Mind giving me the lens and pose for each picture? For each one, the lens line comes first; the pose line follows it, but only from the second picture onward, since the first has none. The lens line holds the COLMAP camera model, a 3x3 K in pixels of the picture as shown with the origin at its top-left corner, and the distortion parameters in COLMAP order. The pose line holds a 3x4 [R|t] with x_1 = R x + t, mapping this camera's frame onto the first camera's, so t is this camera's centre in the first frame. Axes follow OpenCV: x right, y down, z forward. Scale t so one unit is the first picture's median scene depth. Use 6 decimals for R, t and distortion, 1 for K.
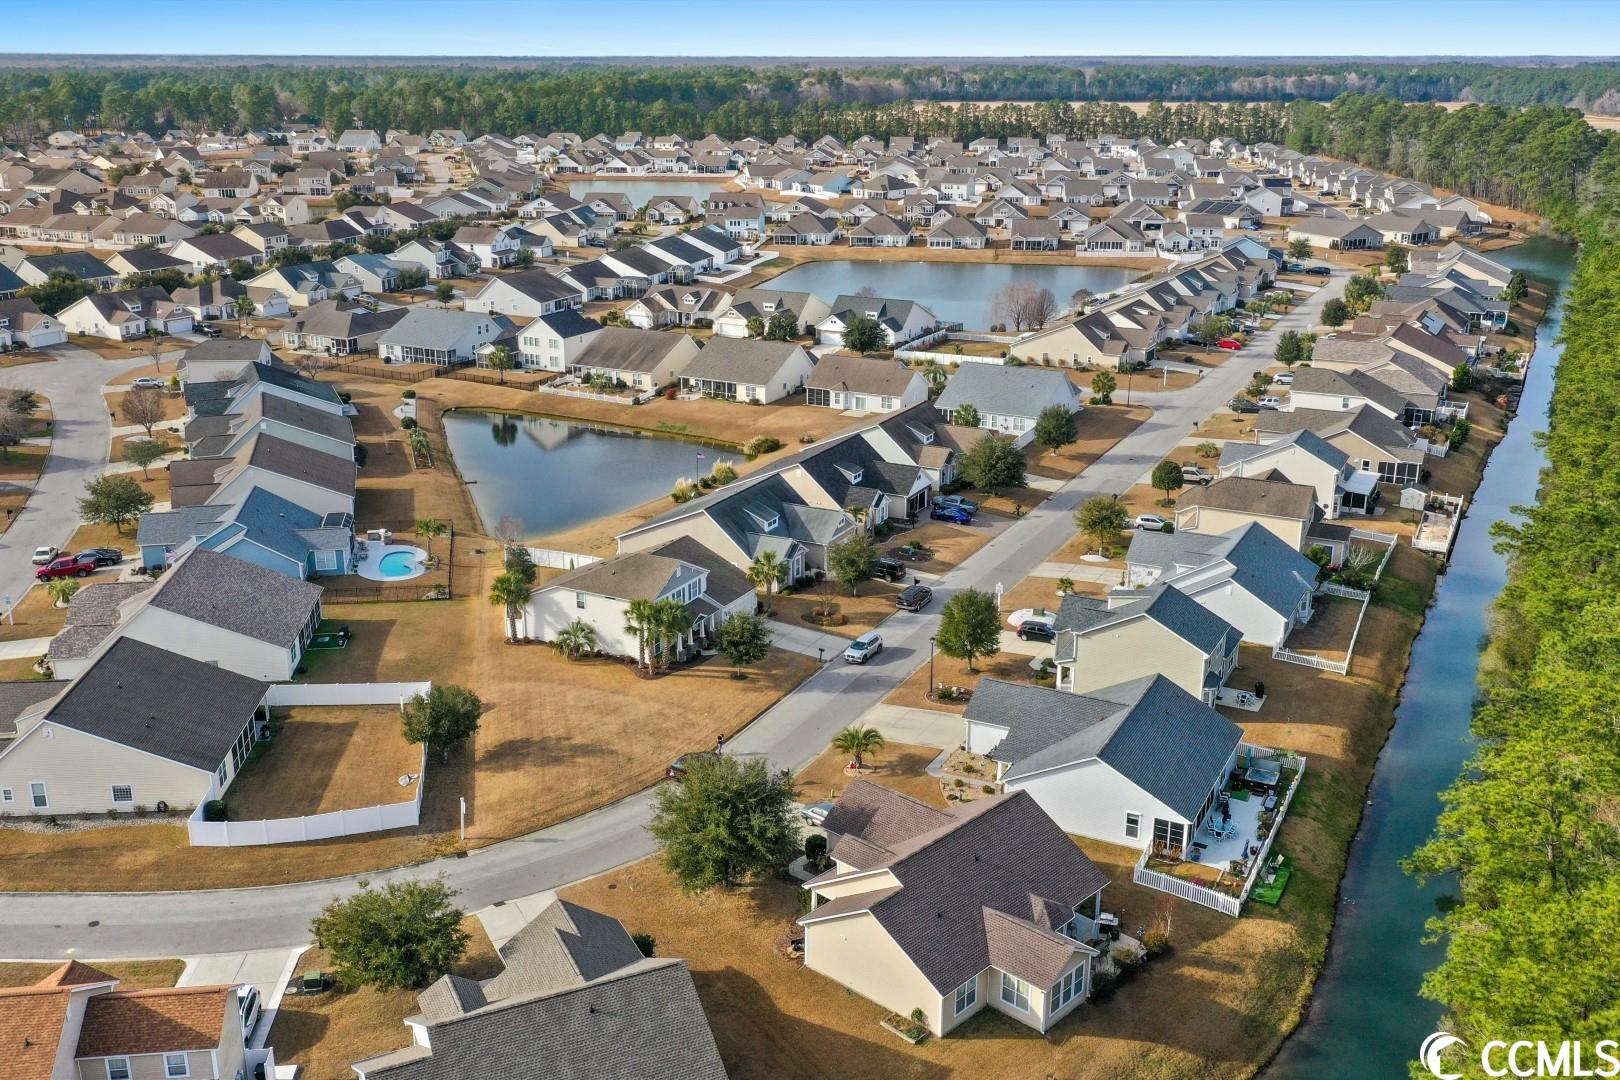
lens RADIAL K [[1529.9, 0, 812.6], [0, 1529.9, 539.7], [0, 0, 1]] dist [0.015956, 0.000000]
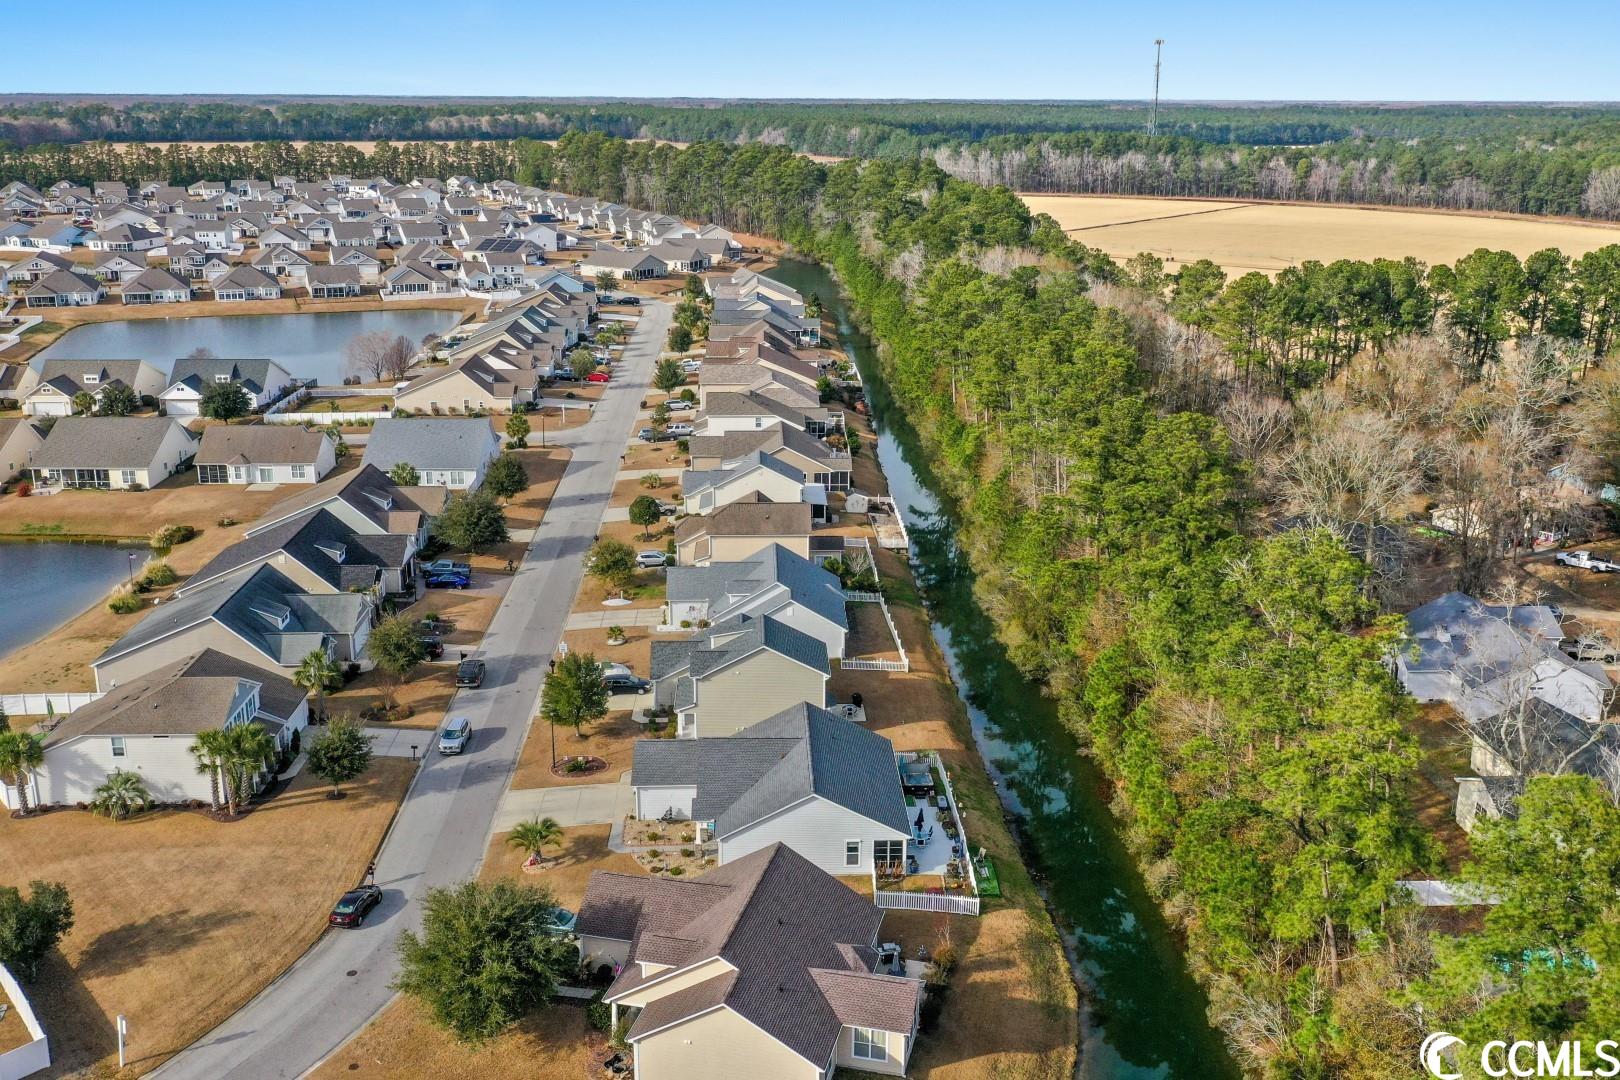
lens RADIAL K [[1529.9, 0, 811.1], [0, 1529.9, 540.0], [0, 0, 1]] dist [0.015956, 0.000000]
pose [[0.869567, -0.134902, 0.475032, -0.134047], [0.145942, 0.989197, 0.013765, -0.017965], [-0.471757, 0.057357, 0.879861, 0.056211]]
